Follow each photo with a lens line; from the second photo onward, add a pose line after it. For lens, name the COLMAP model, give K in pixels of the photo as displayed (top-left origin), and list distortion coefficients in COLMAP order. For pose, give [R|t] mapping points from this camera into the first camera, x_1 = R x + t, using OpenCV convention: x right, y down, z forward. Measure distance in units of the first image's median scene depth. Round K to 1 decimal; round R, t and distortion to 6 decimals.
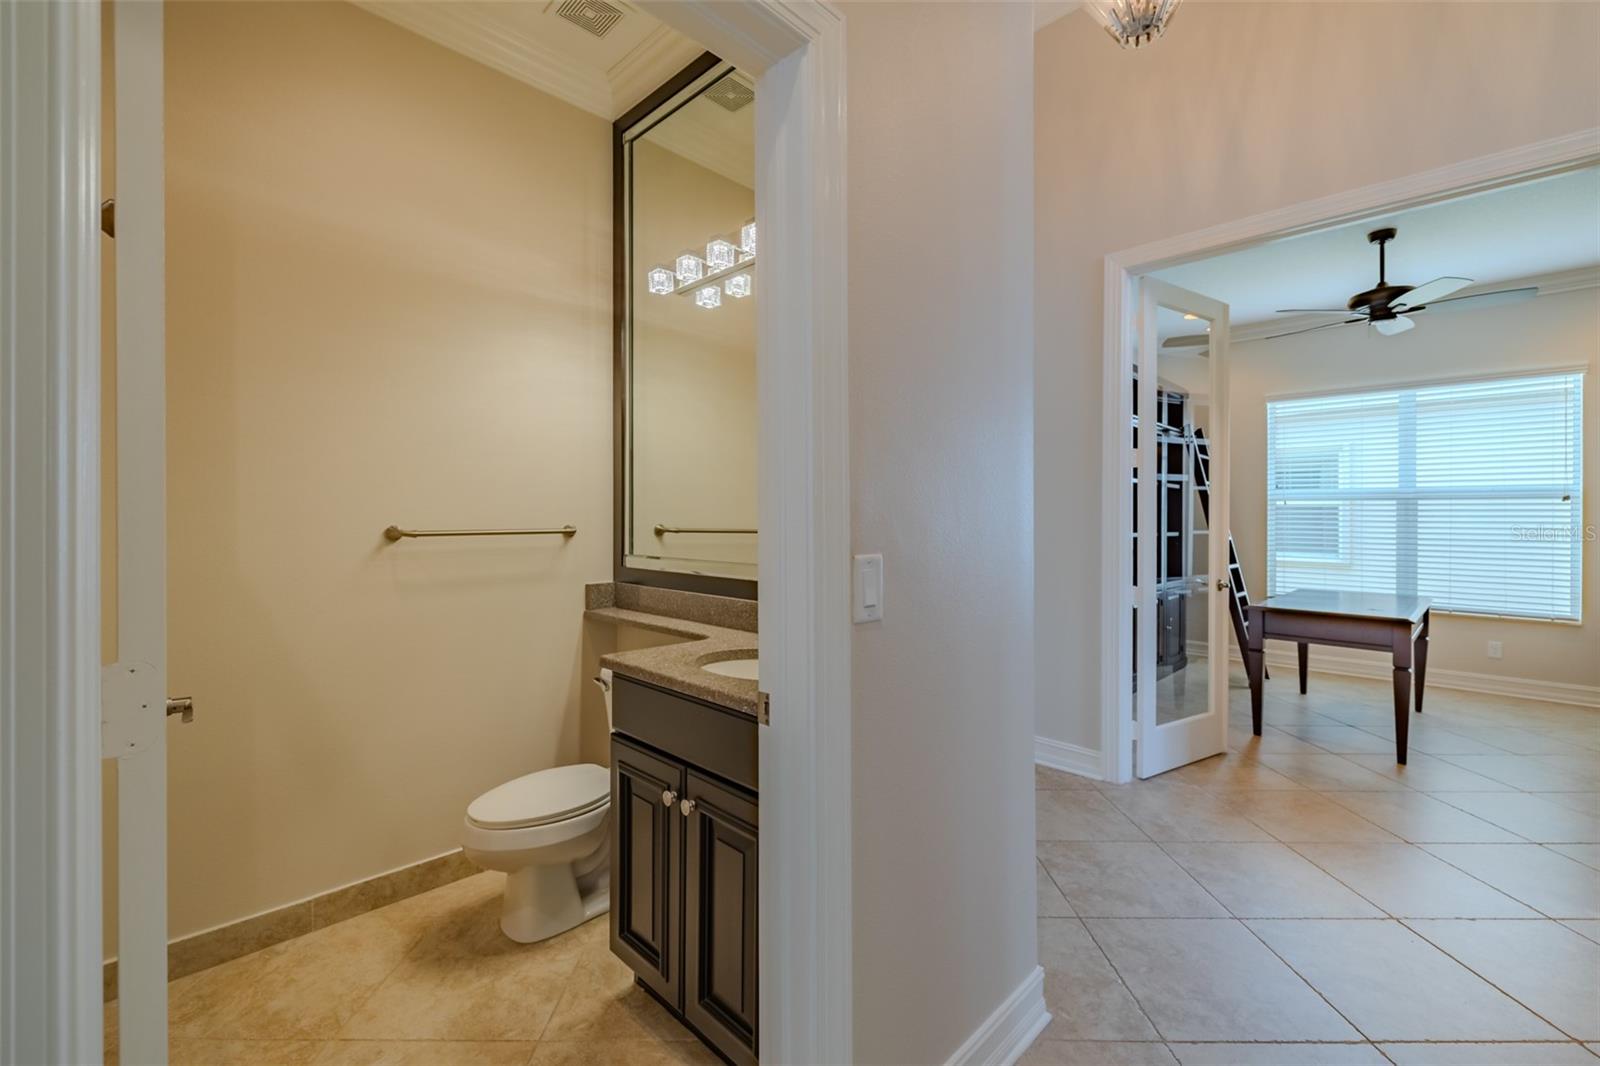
lens RADIAL K [[682.1, 0, 824.1], [0, 682.1, 526.3], [0, 0, 1]] dist [0.000239, 0.000200]
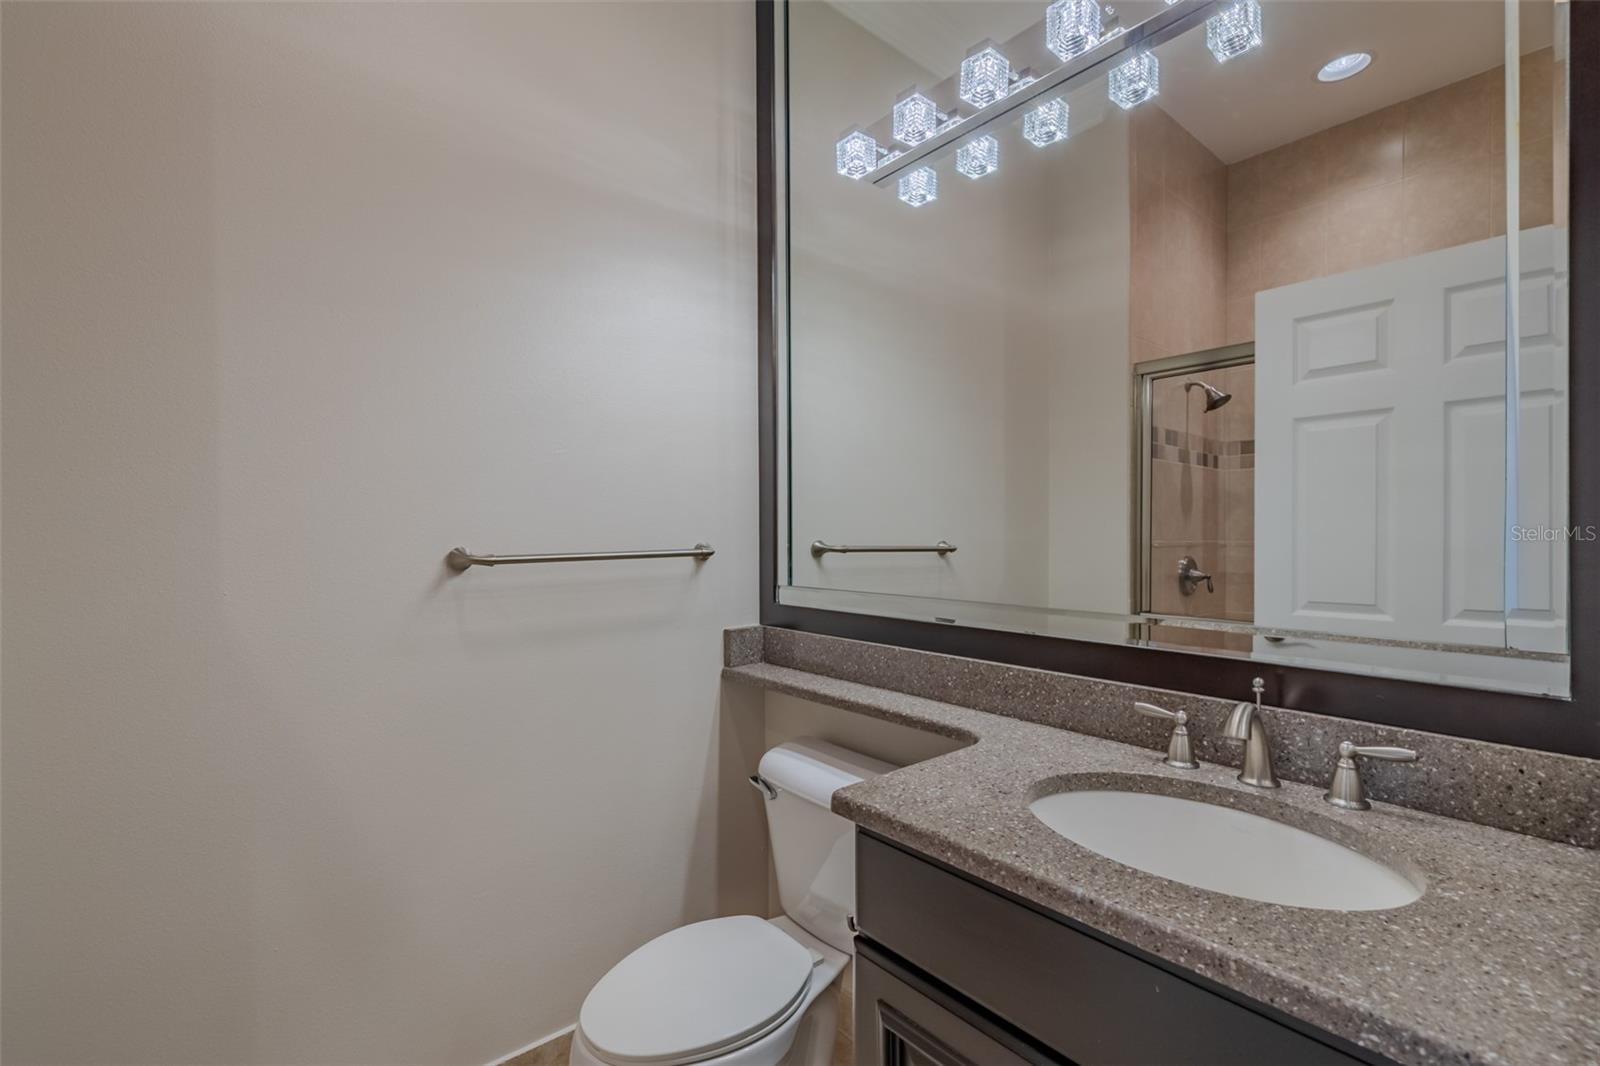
lens RADIAL K [[682.1, 0, 795.4], [0, 682.1, 536.2], [0, 0, 1]] dist [0.000239, 0.000200]
pose [[0.995002, -0.012224, -0.099106, -0.213577], [0.011567, 0.999907, -0.007203, -0.003147], [0.099185, 0.006021, 0.995051, 0.331955]]
